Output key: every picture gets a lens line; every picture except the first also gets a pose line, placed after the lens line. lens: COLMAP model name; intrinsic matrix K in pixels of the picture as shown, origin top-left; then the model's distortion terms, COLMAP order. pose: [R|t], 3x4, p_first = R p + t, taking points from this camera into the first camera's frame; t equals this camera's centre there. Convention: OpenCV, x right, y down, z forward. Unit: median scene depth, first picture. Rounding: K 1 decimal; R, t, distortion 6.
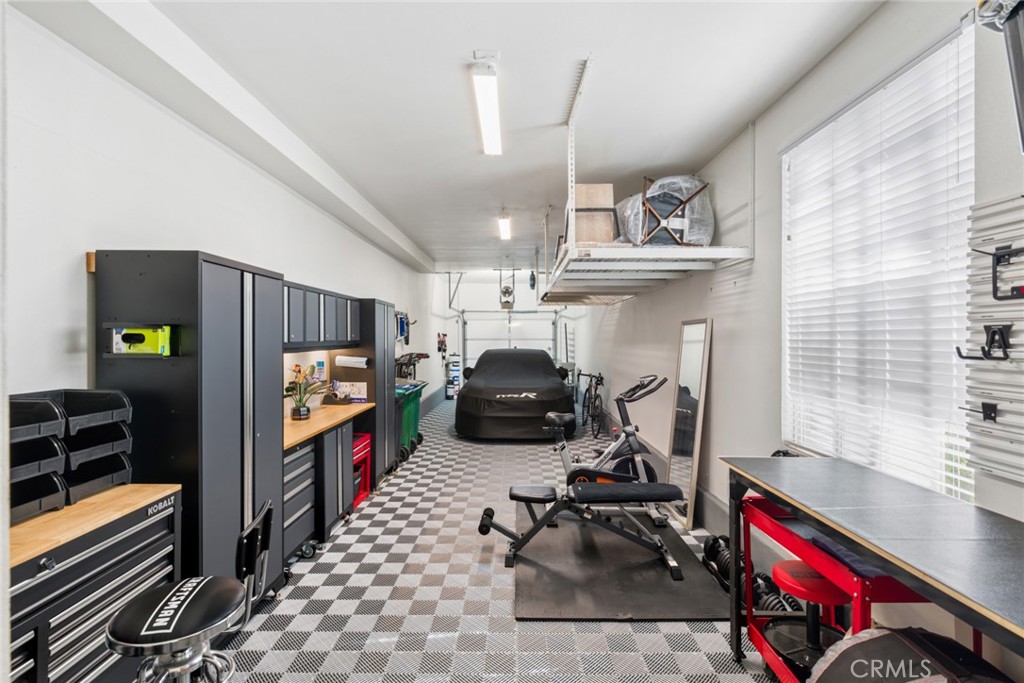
lens RADIAL K [[468.9, 0, 513.3], [0, 468.9, 340.5], [0, 0, 1]] dist [-0.001349, 0.001218]
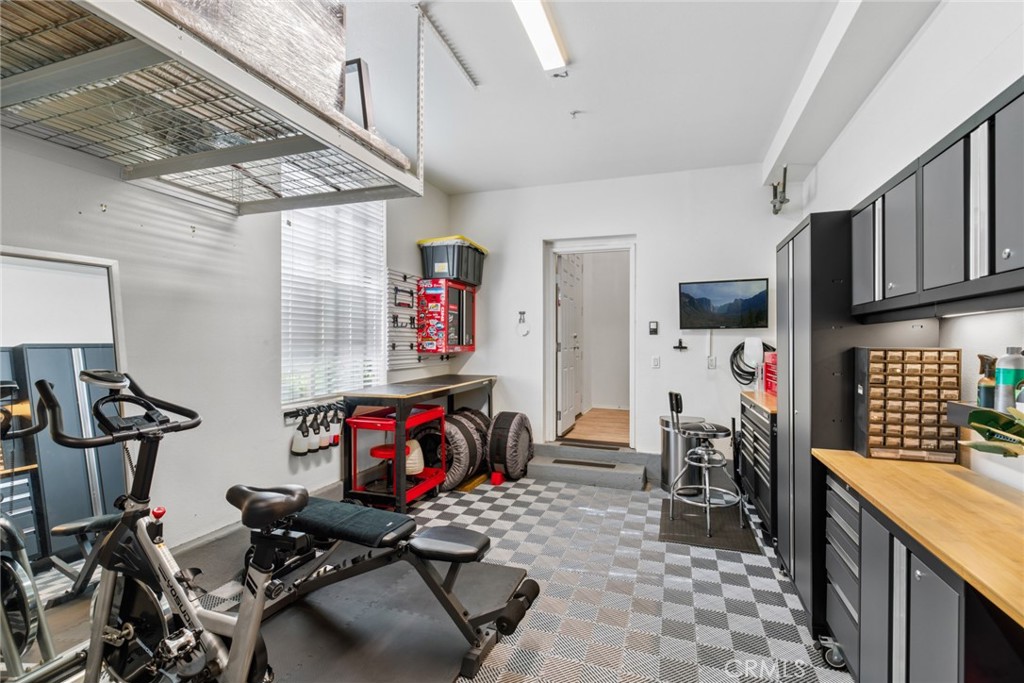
lens RADIAL K [[468.9, 0, 512.5], [0, 468.9, 340.1], [0, 0, 1]] dist [-0.001349, 0.001218]
pose [[-0.945501, -0.005859, 0.325567, -0.372008], [-0.005206, 0.999982, 0.002878, 0.073549], [-0.325578, 0.001026, -0.945514, 2.368086]]
